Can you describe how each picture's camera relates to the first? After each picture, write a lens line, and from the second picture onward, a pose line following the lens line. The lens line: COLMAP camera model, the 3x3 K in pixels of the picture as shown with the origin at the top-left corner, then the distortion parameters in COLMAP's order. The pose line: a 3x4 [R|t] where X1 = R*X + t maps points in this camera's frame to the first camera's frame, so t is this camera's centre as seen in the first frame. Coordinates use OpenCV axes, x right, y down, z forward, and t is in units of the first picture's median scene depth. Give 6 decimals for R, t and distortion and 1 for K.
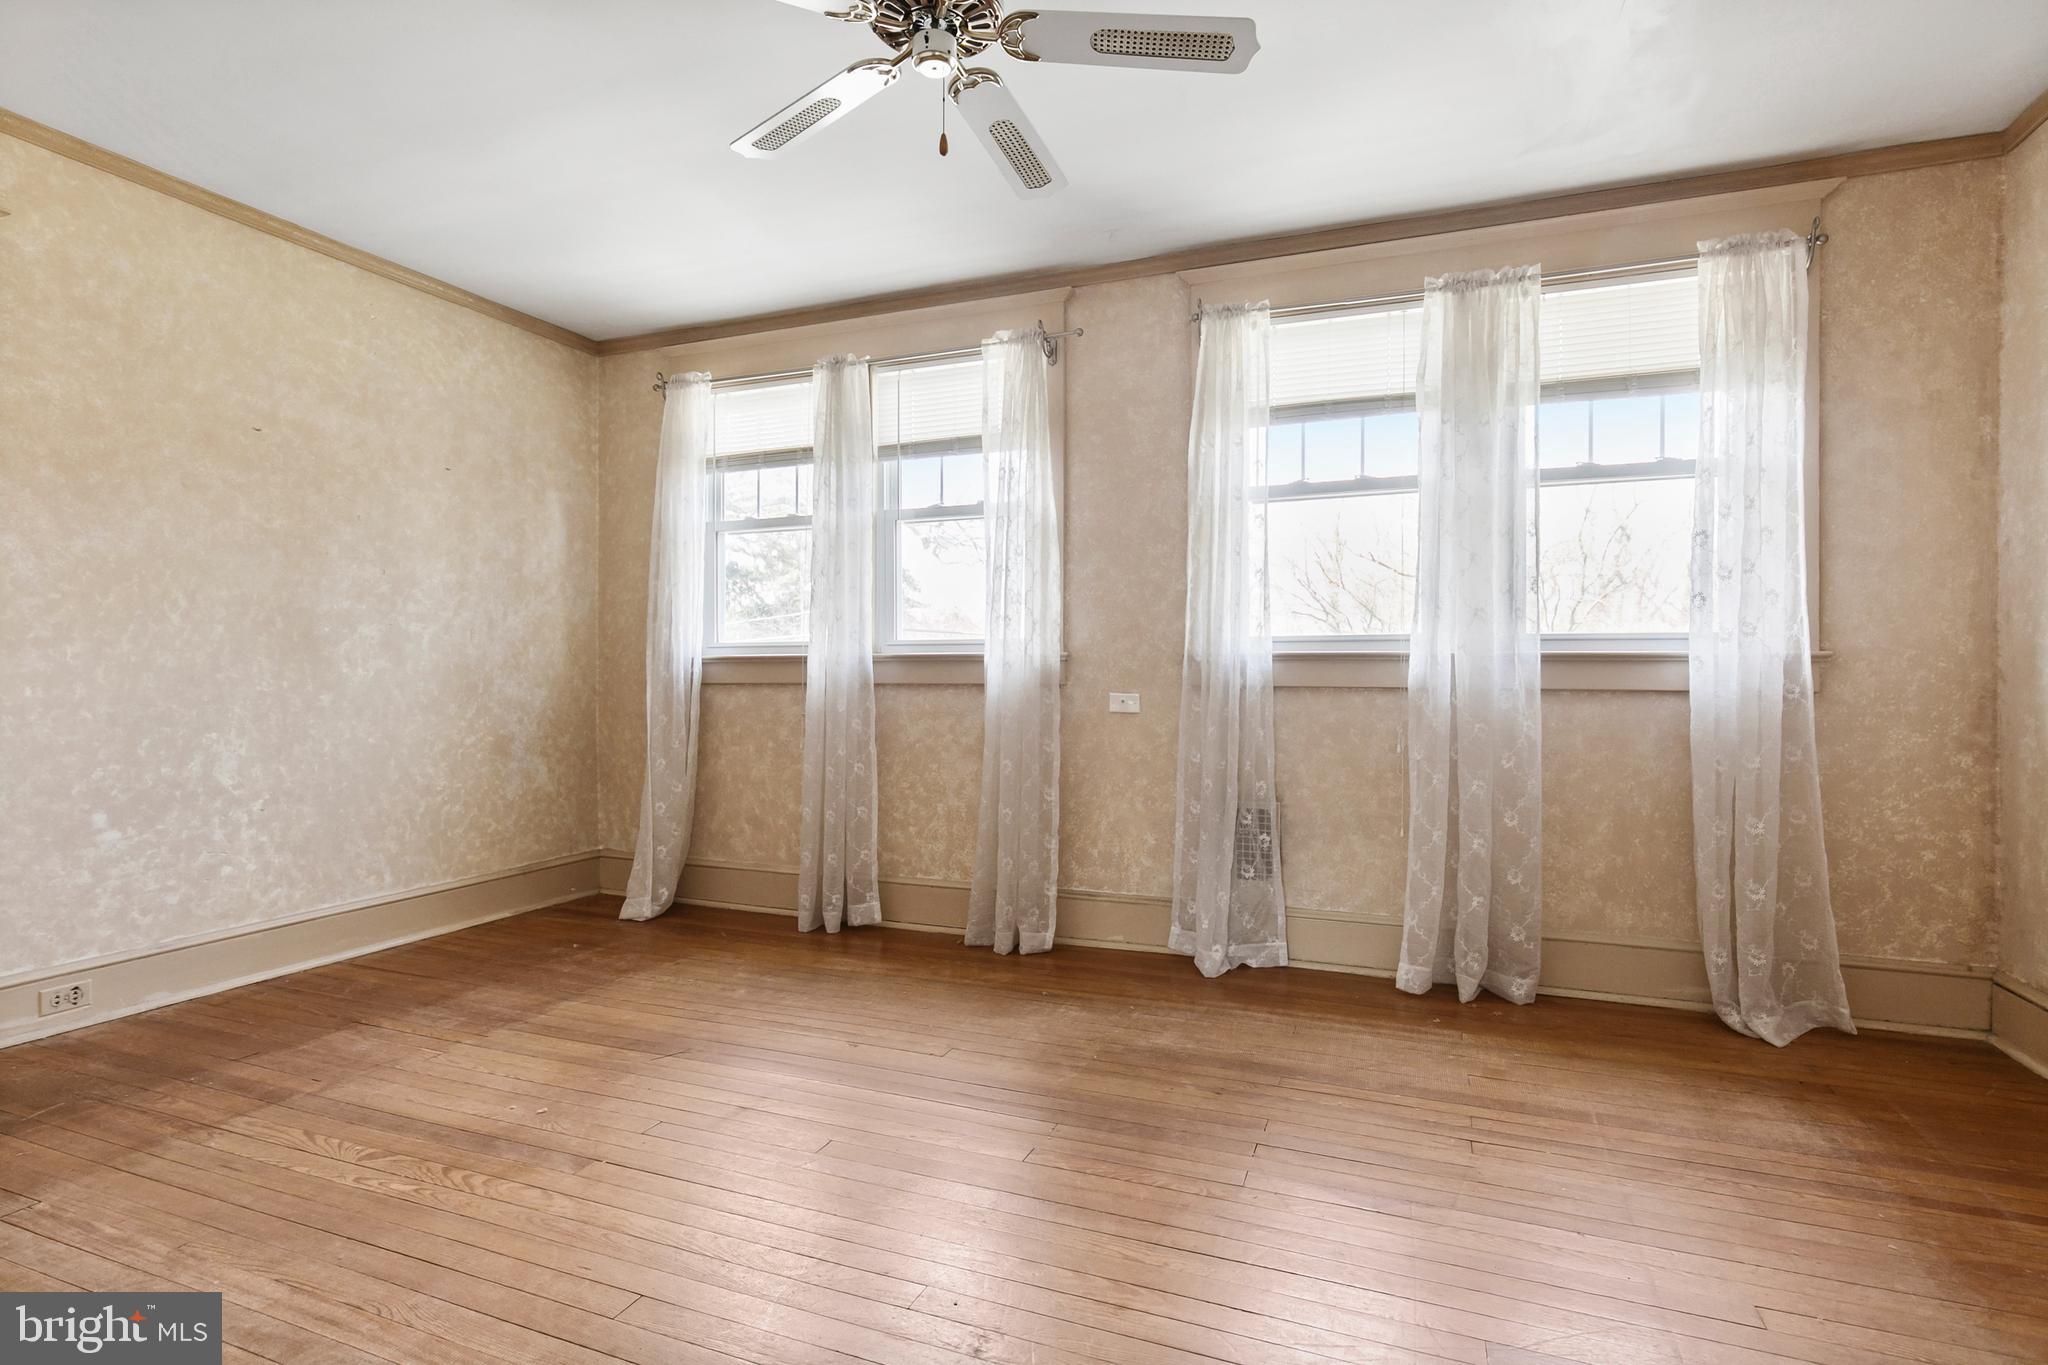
lens RADIAL K [[1027.9, 0, 1025.2], [0, 1027.9, 674.4], [0, 0, 1]] dist [-0.001602, -0.000571]
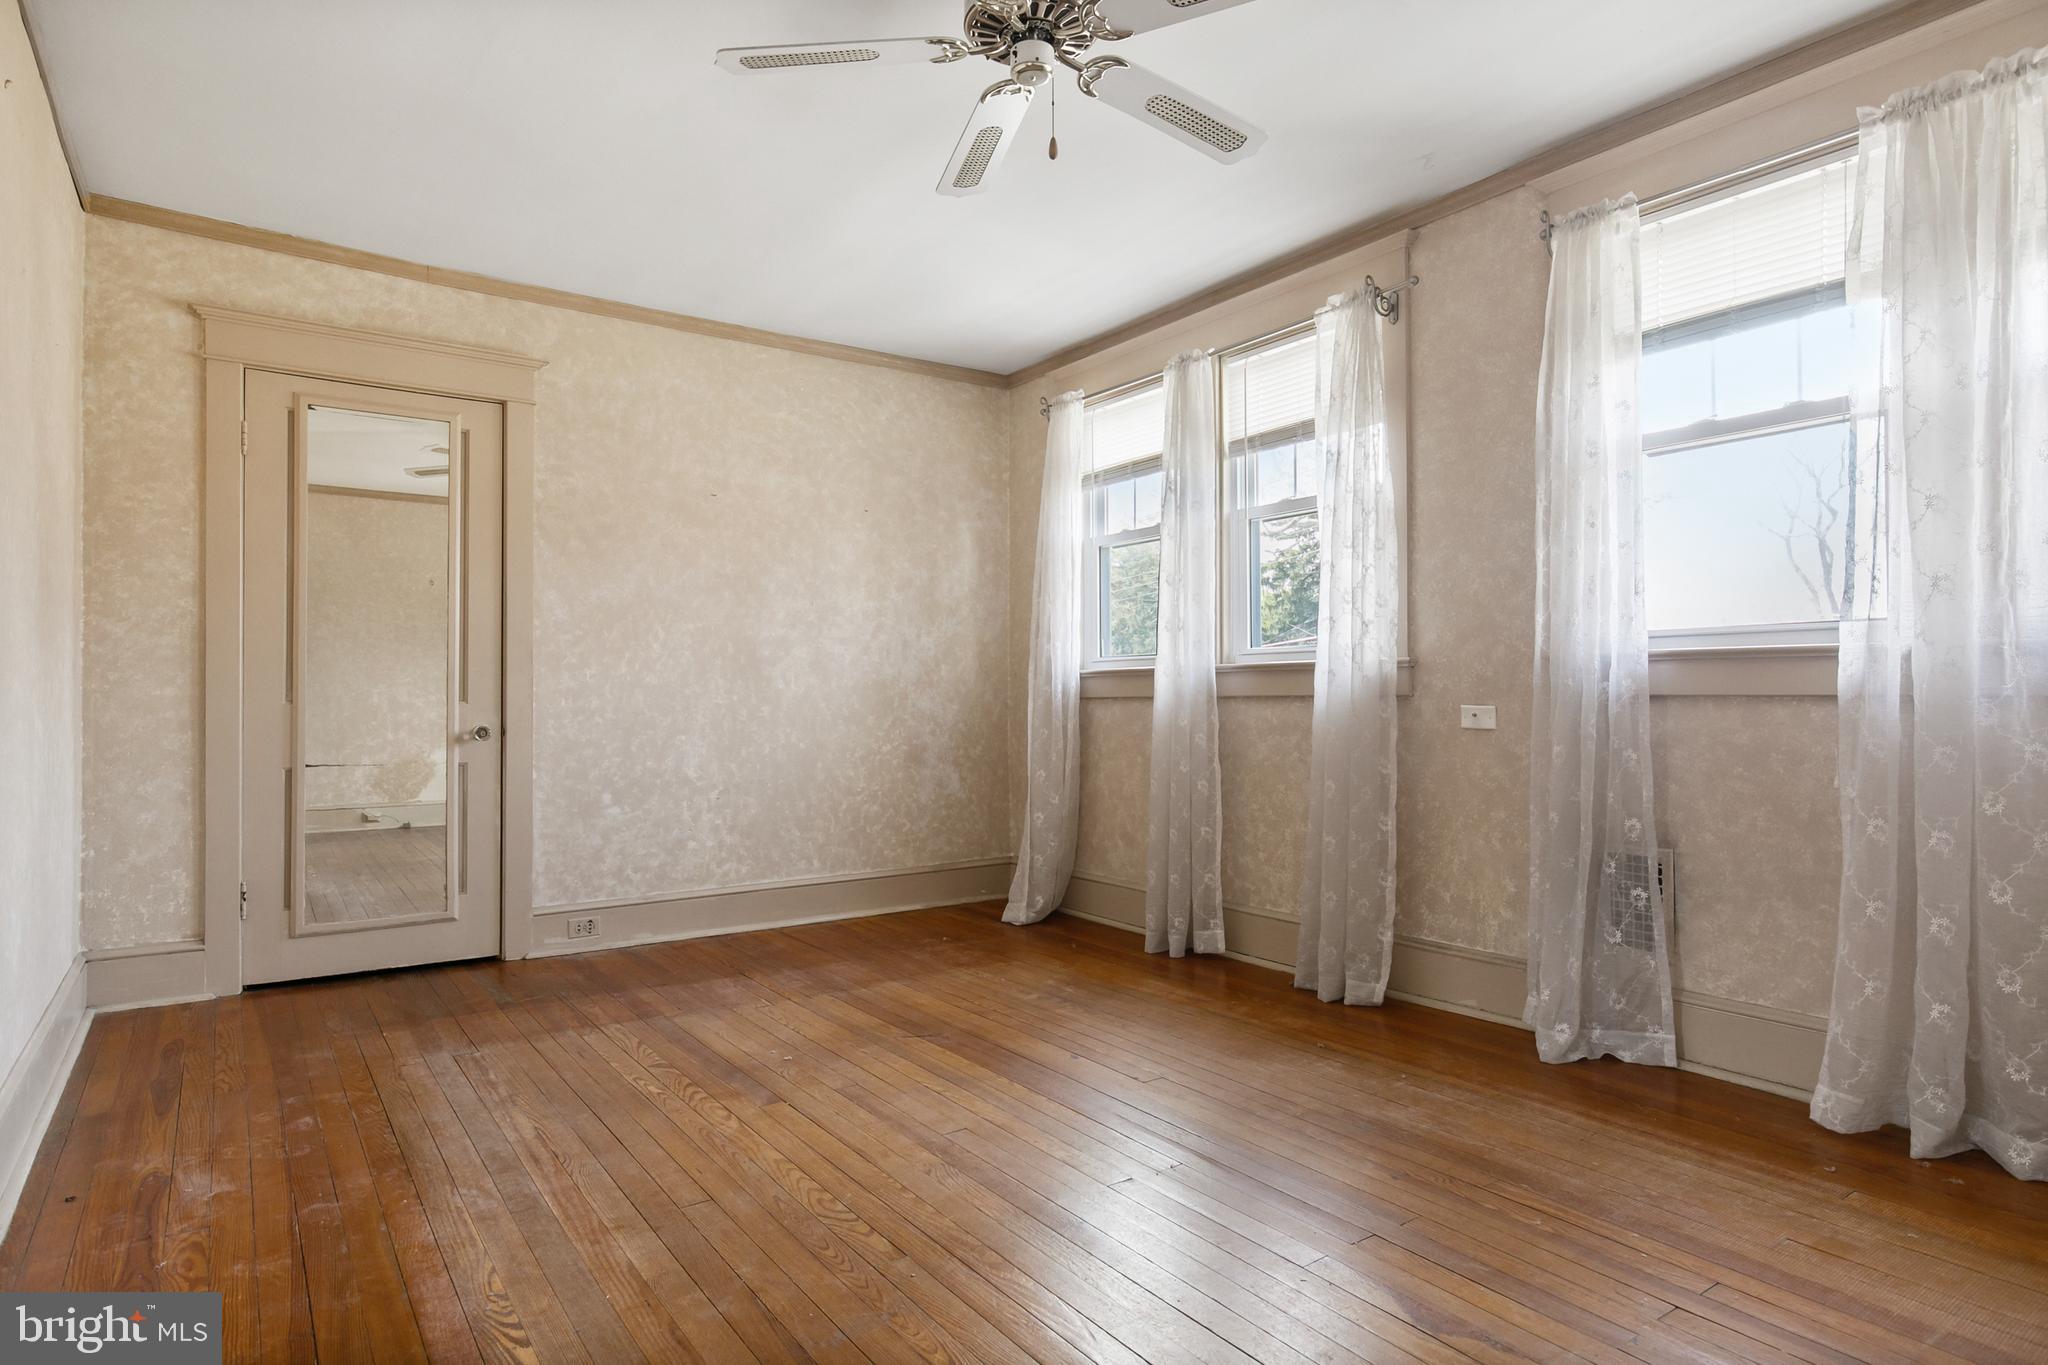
lens RADIAL K [[1139.4, 0, 1024.0], [0, 1139.4, 682.5], [0, 0, 1]] dist [0.003458, -0.001263]
pose [[0.837476, -0.012082, -0.546341, 0.313658], [0.005188, 0.999886, -0.014160, 0.011853], [0.546450, 0.009024, 0.837443, 0.039162]]
